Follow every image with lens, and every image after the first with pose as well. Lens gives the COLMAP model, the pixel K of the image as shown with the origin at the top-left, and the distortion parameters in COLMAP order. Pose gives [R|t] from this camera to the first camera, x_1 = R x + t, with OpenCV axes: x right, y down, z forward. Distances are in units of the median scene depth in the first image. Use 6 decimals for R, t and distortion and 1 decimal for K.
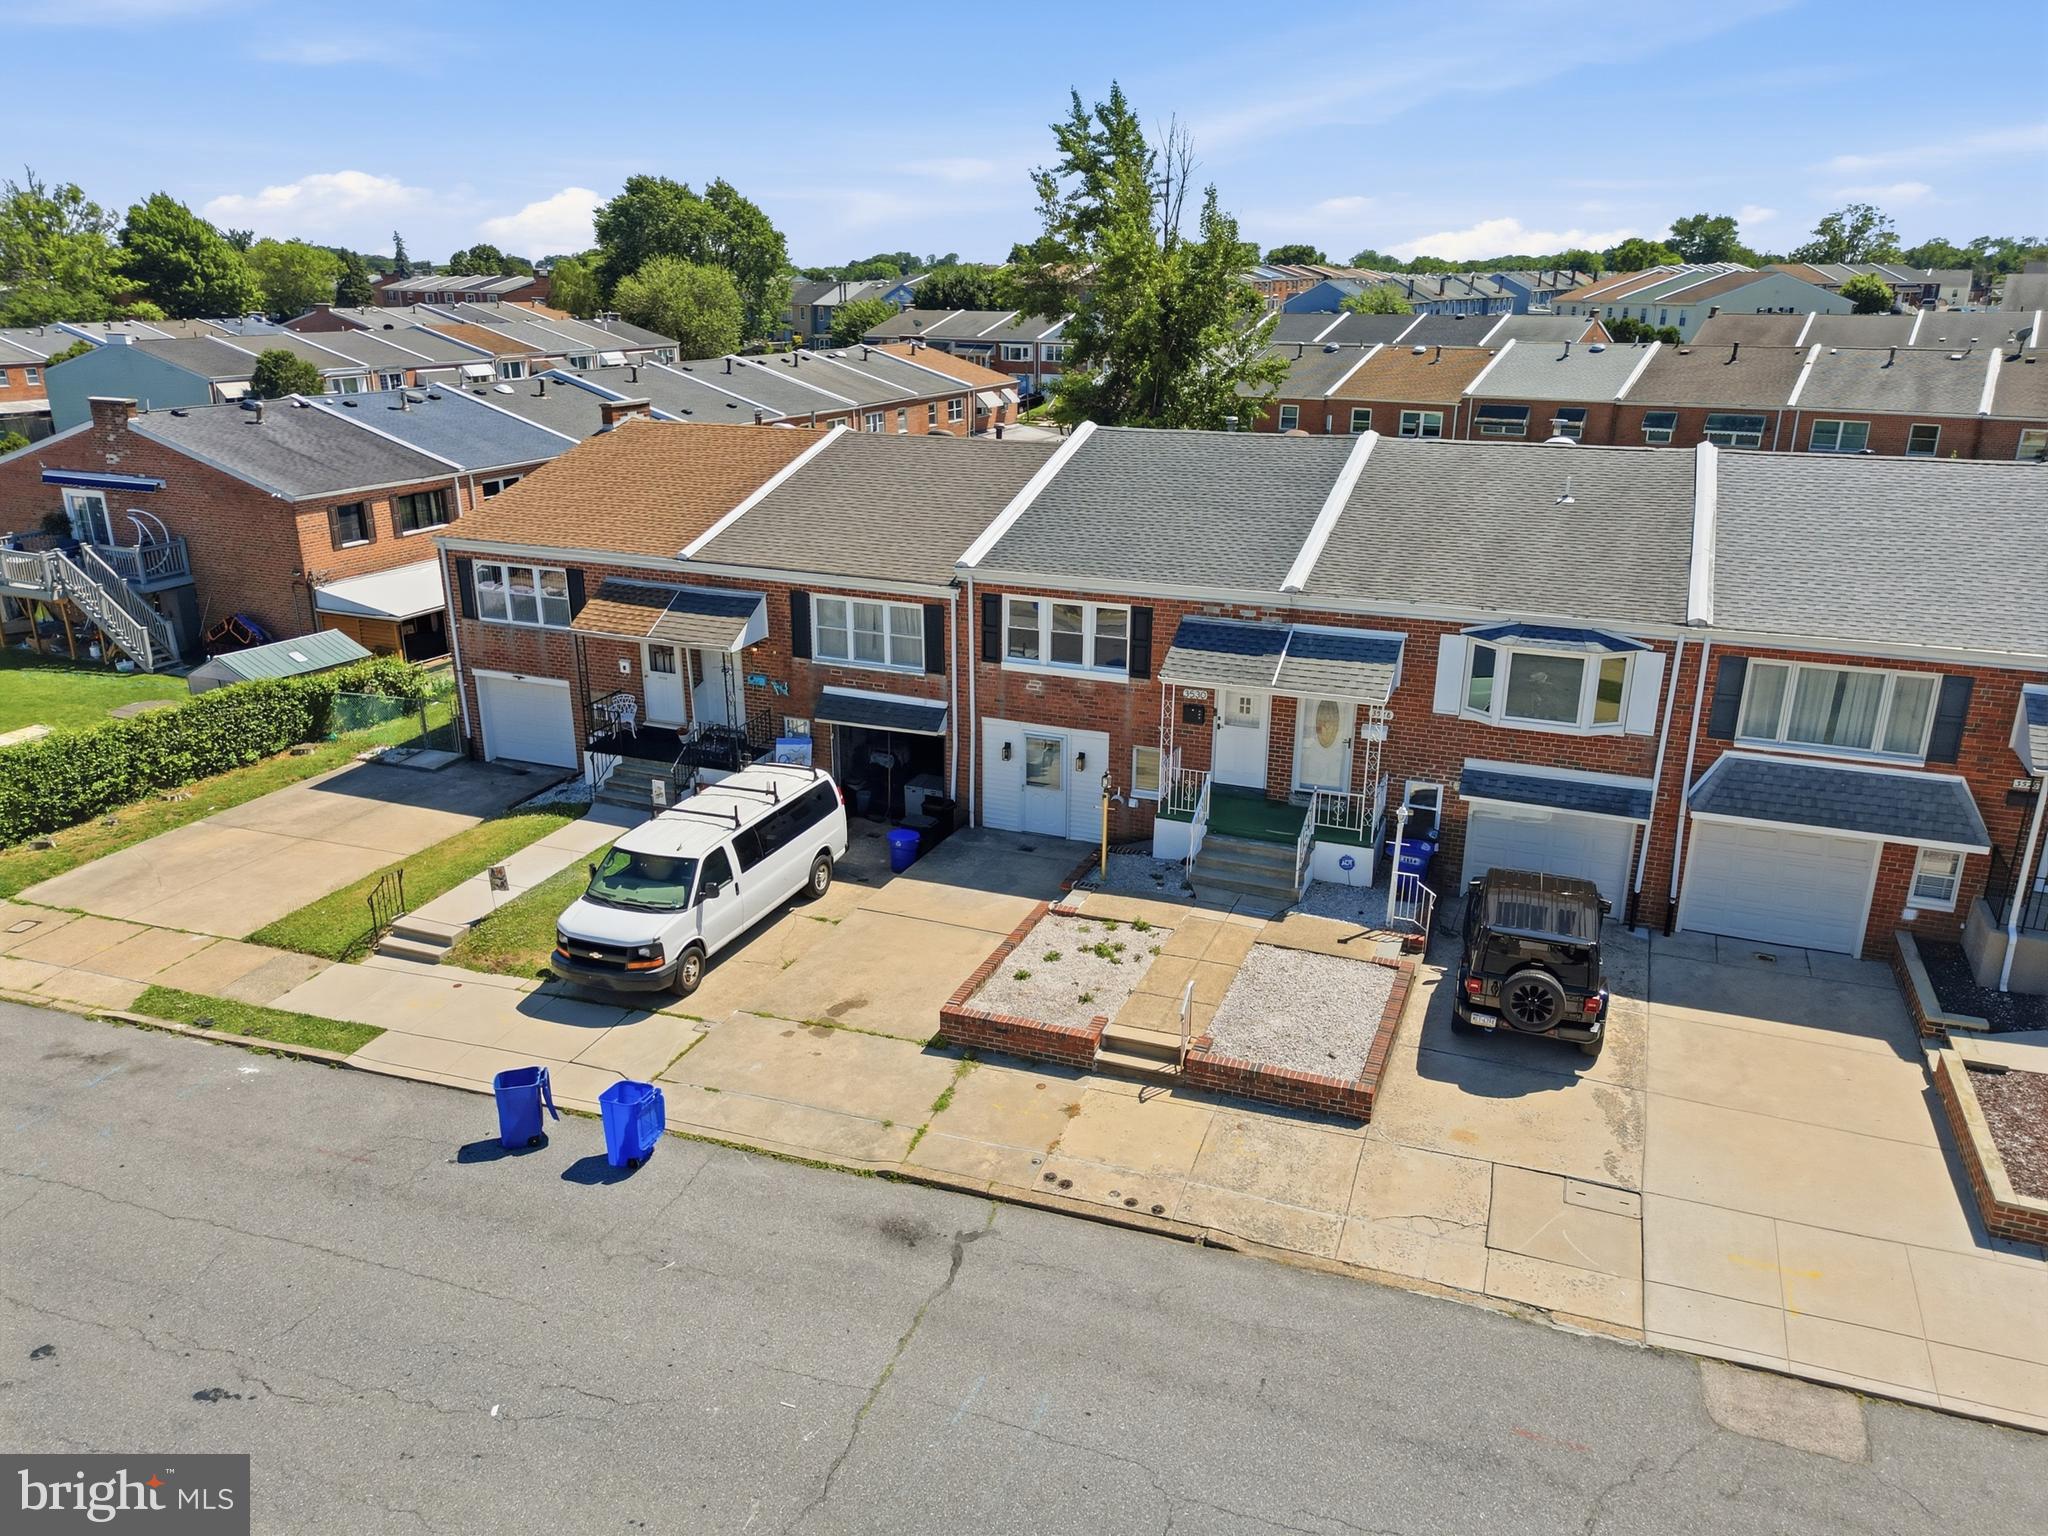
lens RADIAL K [[1437.0, 0, 1018.0], [0, 1437.0, 760.7], [0, 0, 1]] dist [0.069568, -0.068188]
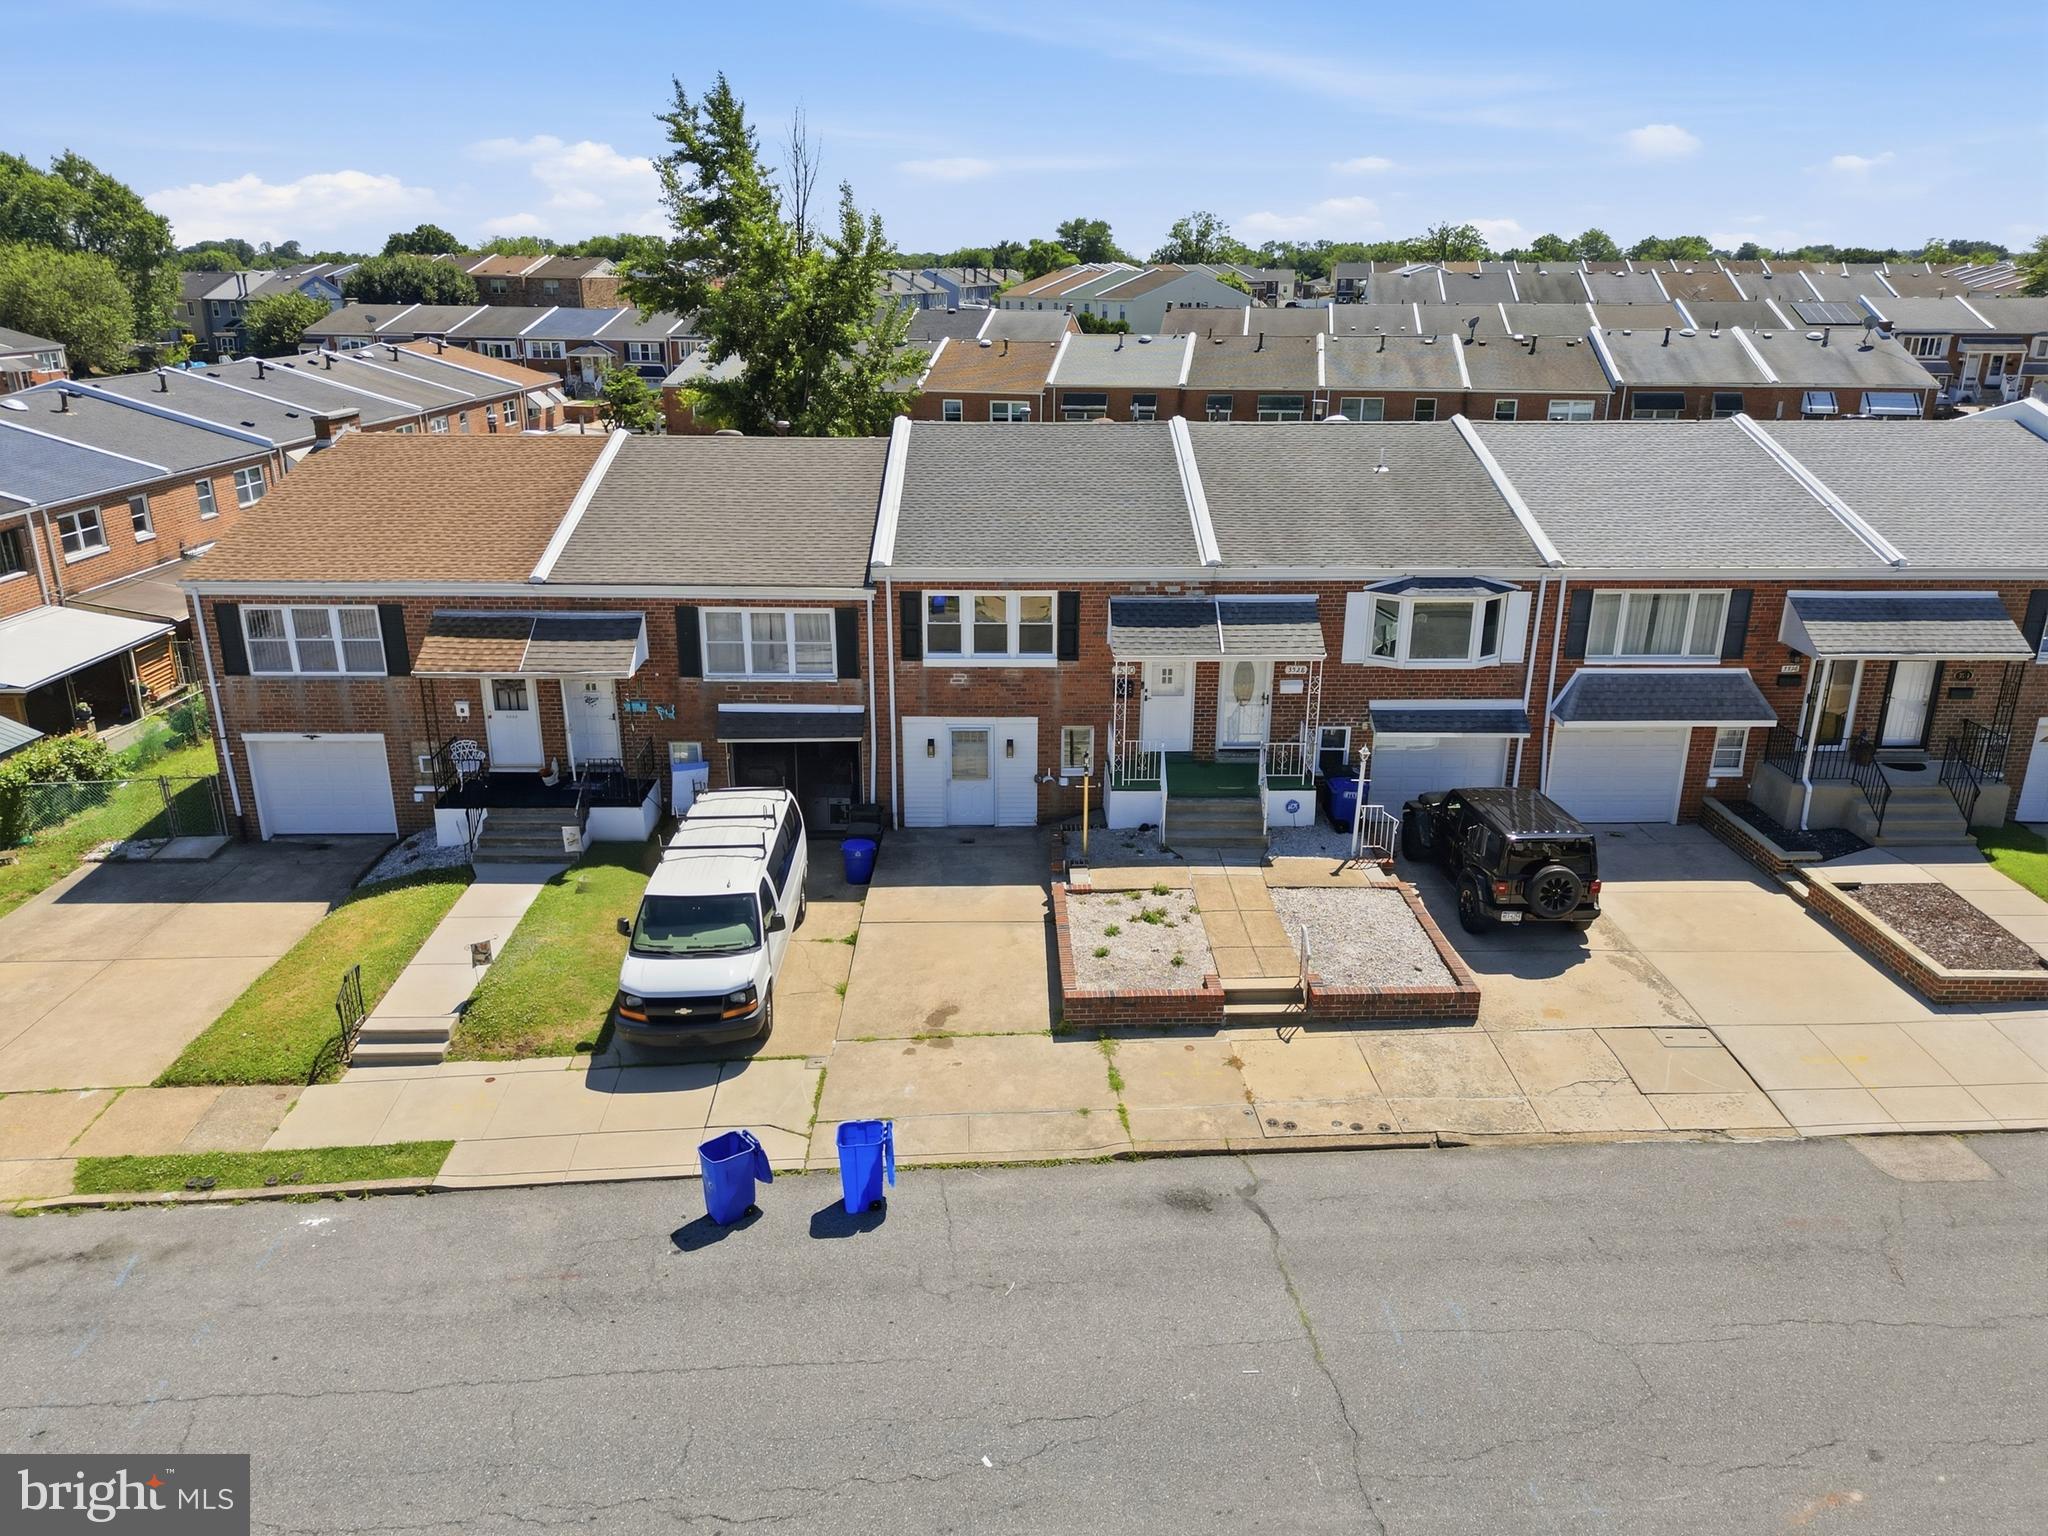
lens RADIAL K [[1436.4, 0, 1020.0], [0, 1436.4, 765.5], [0, 0, 1]] dist [0.052591, -0.042066]
pose [[0.919908, -0.126378, 0.371212, -0.341711], [0.123731, 0.991830, 0.031046, -0.018762], [-0.372103, 0.017371, 0.928029, 0.054305]]
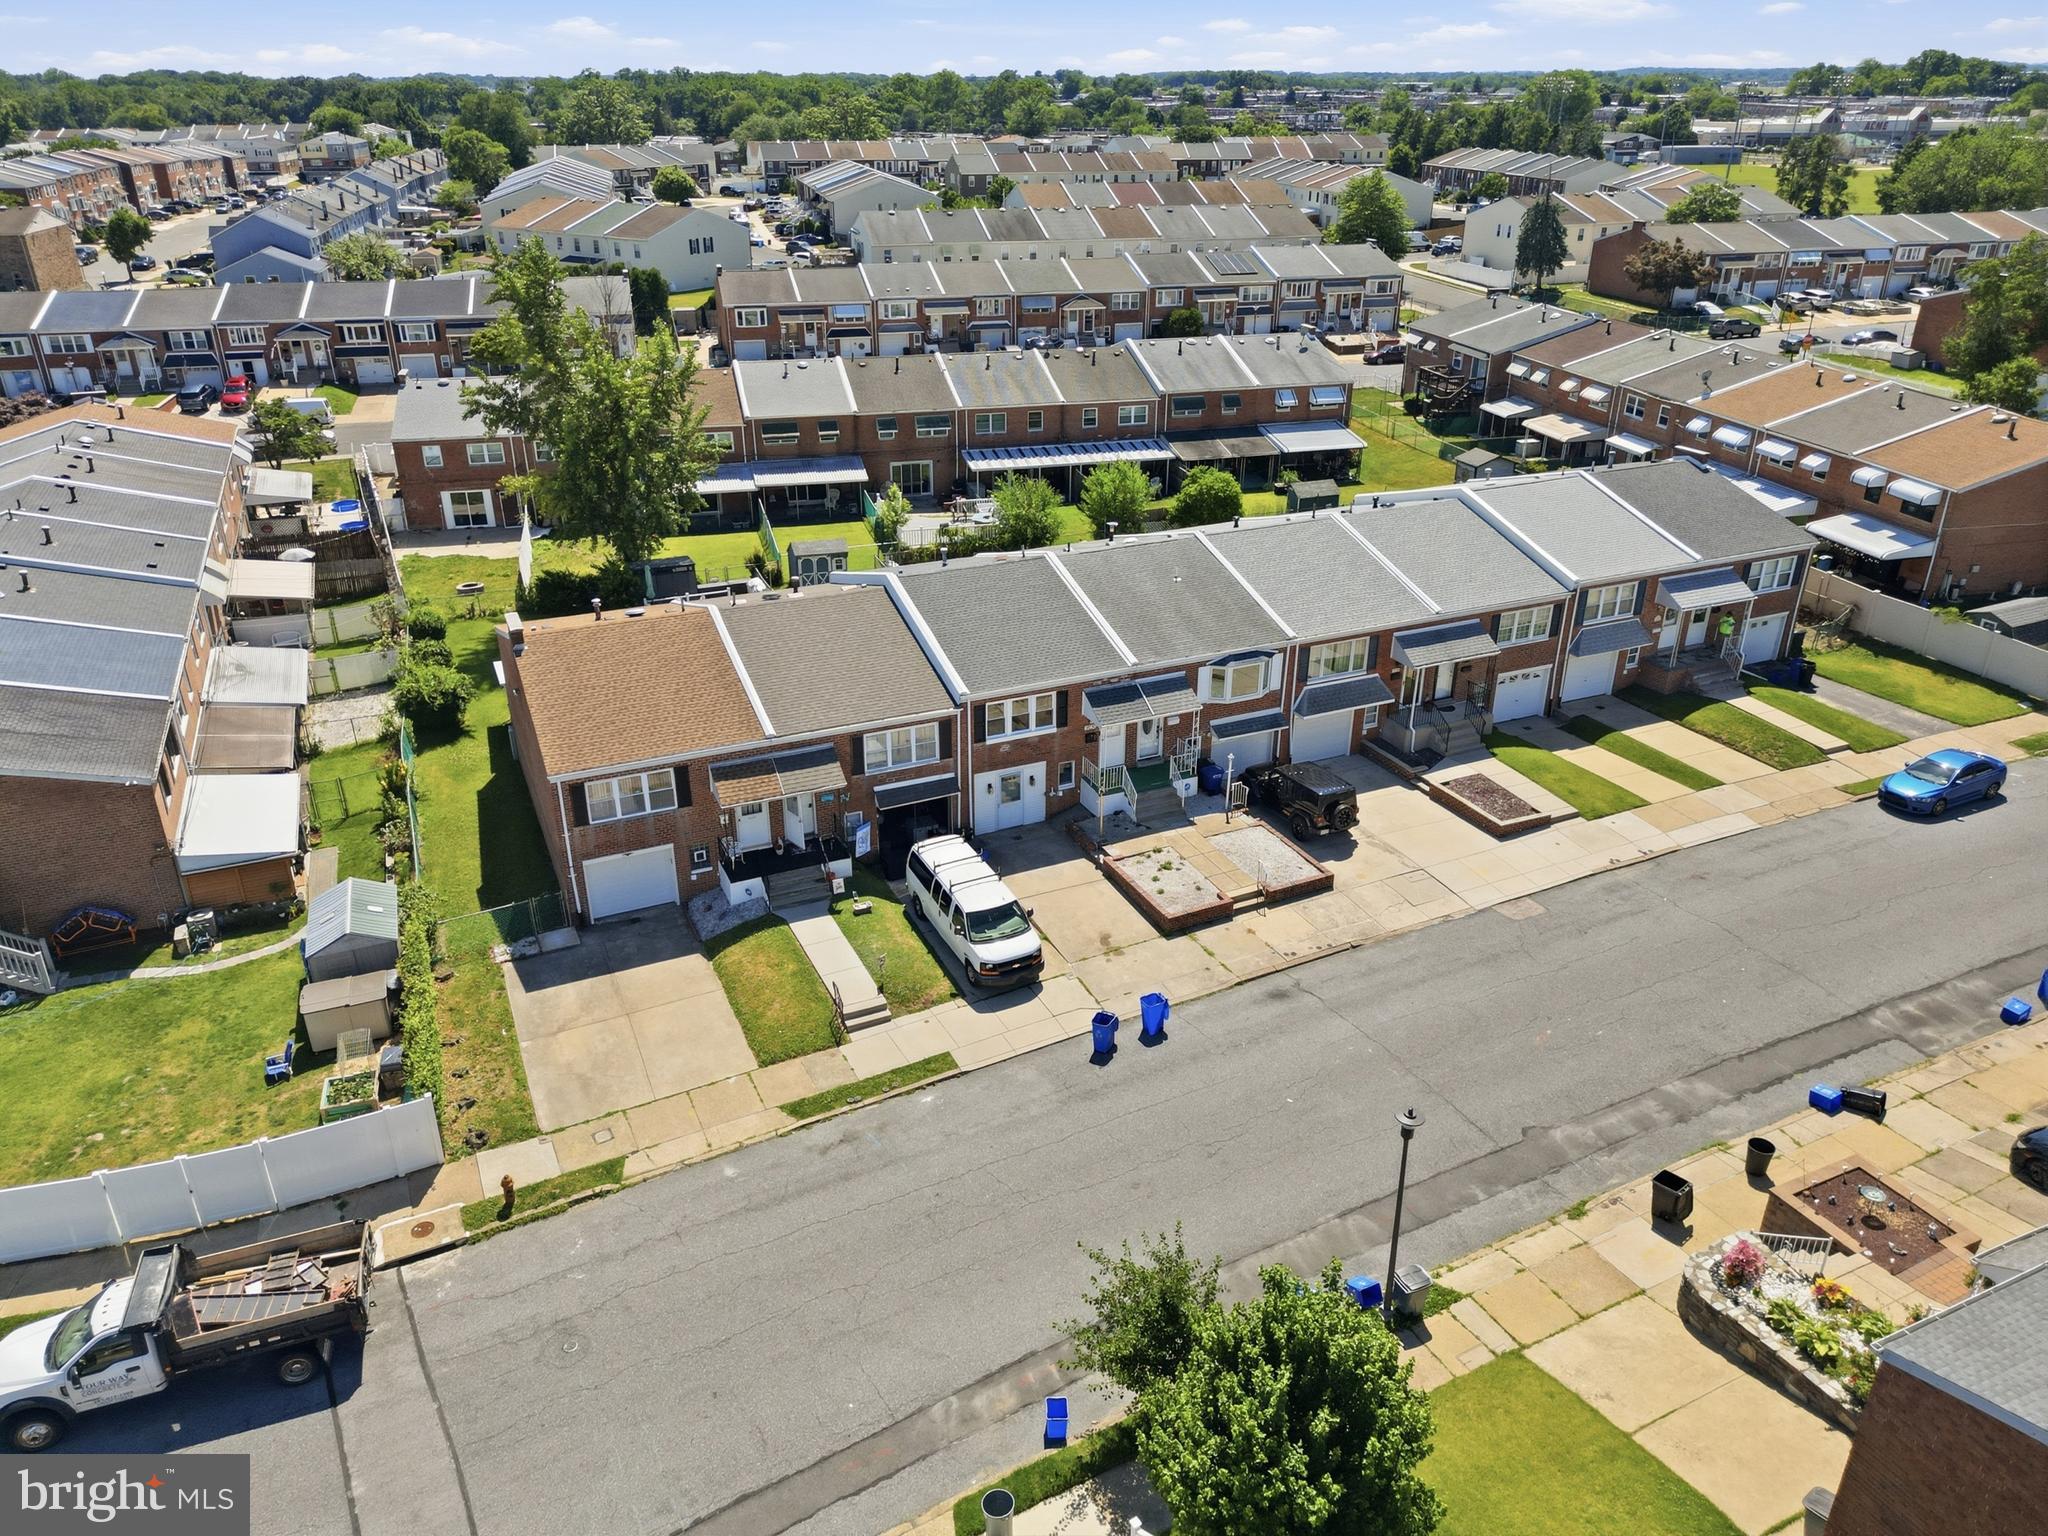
lens RADIAL K [[1437.0, 0, 1018.0], [0, 1437.0, 760.7], [0, 0, 1]] dist [0.069568, -0.068188]
pose [[0.682734, -0.312182, 0.660619, -1.171771], [0.234046, 0.949930, 0.207018, -0.408181], [-0.692168, 0.013277, 0.721614, -0.274714]]
